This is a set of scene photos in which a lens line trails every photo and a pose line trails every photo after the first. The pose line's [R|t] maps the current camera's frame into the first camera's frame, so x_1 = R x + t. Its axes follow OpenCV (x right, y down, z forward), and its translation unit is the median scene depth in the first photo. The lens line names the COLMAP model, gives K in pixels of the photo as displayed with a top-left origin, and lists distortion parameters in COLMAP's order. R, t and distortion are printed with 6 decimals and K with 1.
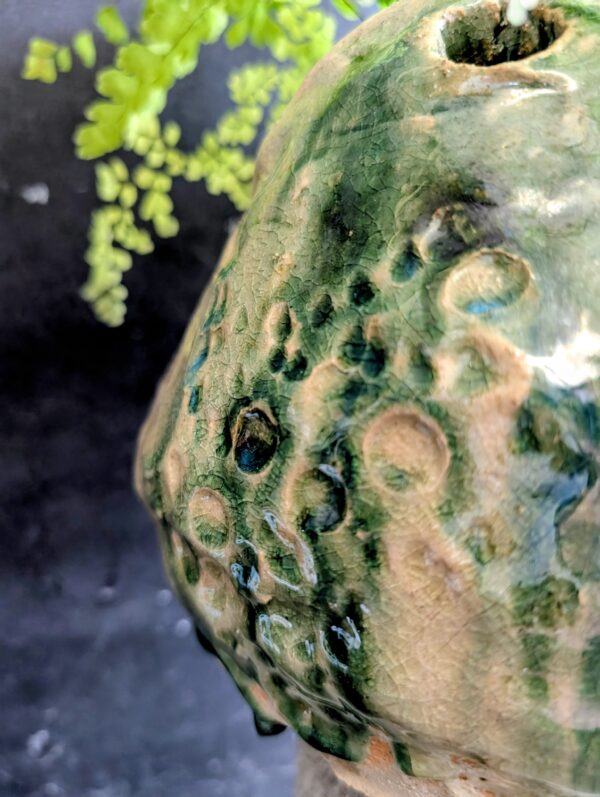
lens RADIAL K [[576.9, 0, 304.7], [0, 576.9, 396.5], [0, 0, 1]] dist [0.001276, 0.000861]
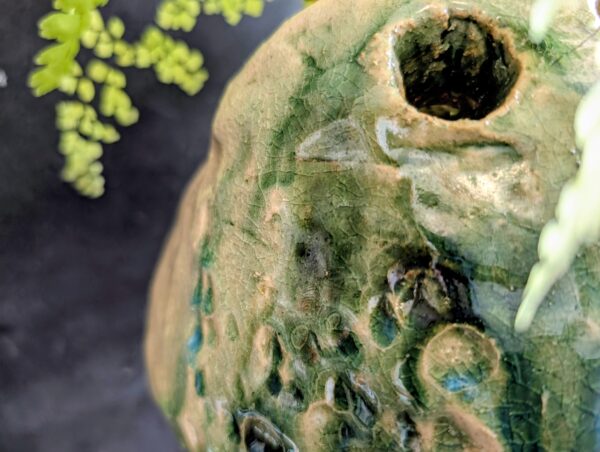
lens RADIAL K [[436.0, 0, 296.2], [0, 436.0, 246.1], [0, 0, 1]] dist [-0.033312, 0.007784]
pose [[0.988649, -0.125833, 0.082095, -0.037228], [0.099923, 0.958734, 0.266165, -0.524190], [-0.112200, -0.254941, 0.960425, 0.209392]]
